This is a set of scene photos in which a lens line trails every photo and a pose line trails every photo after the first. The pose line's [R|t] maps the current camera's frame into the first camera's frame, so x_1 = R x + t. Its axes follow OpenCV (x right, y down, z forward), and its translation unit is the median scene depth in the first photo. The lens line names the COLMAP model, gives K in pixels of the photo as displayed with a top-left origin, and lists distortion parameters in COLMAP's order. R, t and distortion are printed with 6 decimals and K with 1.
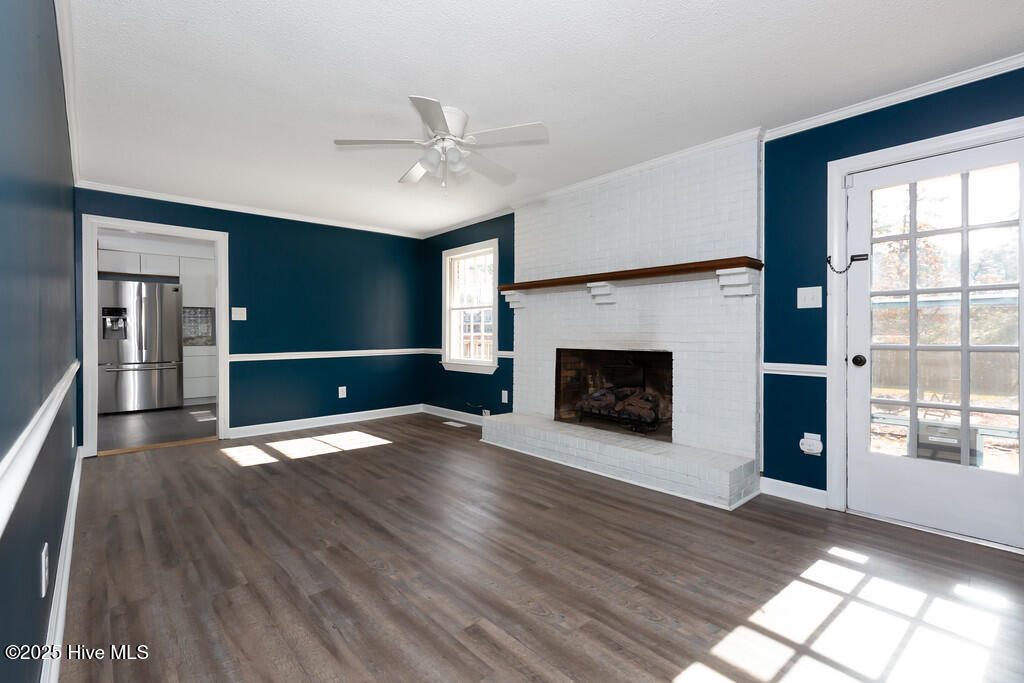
lens RADIAL K [[469.6, 0, 510.6], [0, 469.6, 336.2], [0, 0, 1]] dist [0.004257, 0.000344]
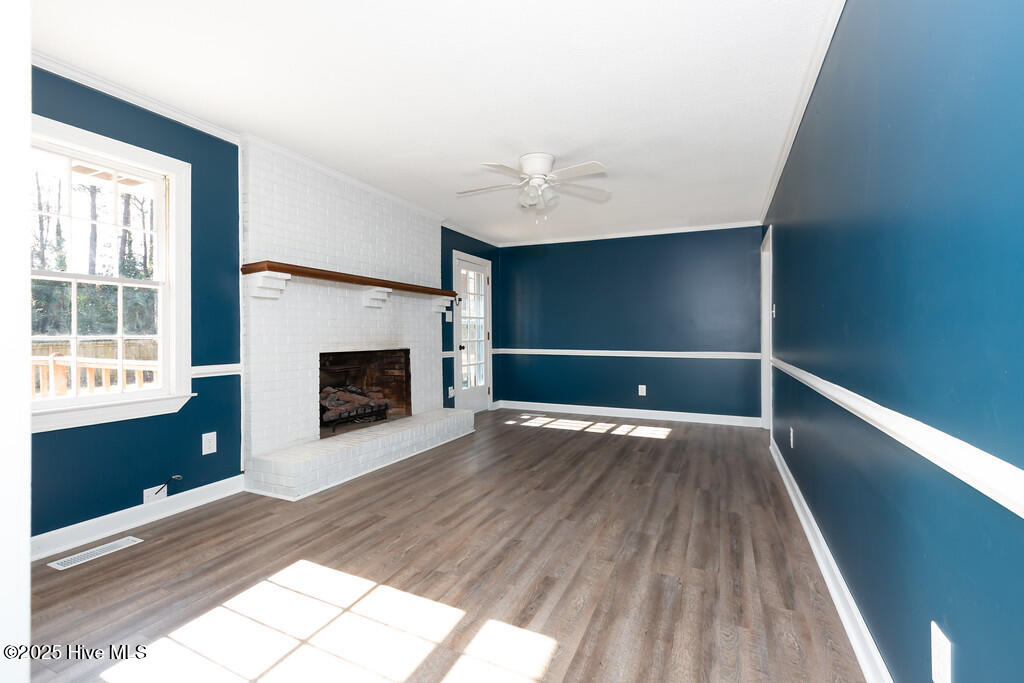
lens RADIAL K [[492.1, 0, 511.9], [0, 492.1, 332.4], [0, 0, 1]] dist [-0.000733, 0.000411]
pose [[-0.429558, 0.006052, 0.903019, -1.213608], [0.007770, 0.999965, -0.003006, -0.007588], [-0.903006, 0.005725, -0.429590, 1.537758]]
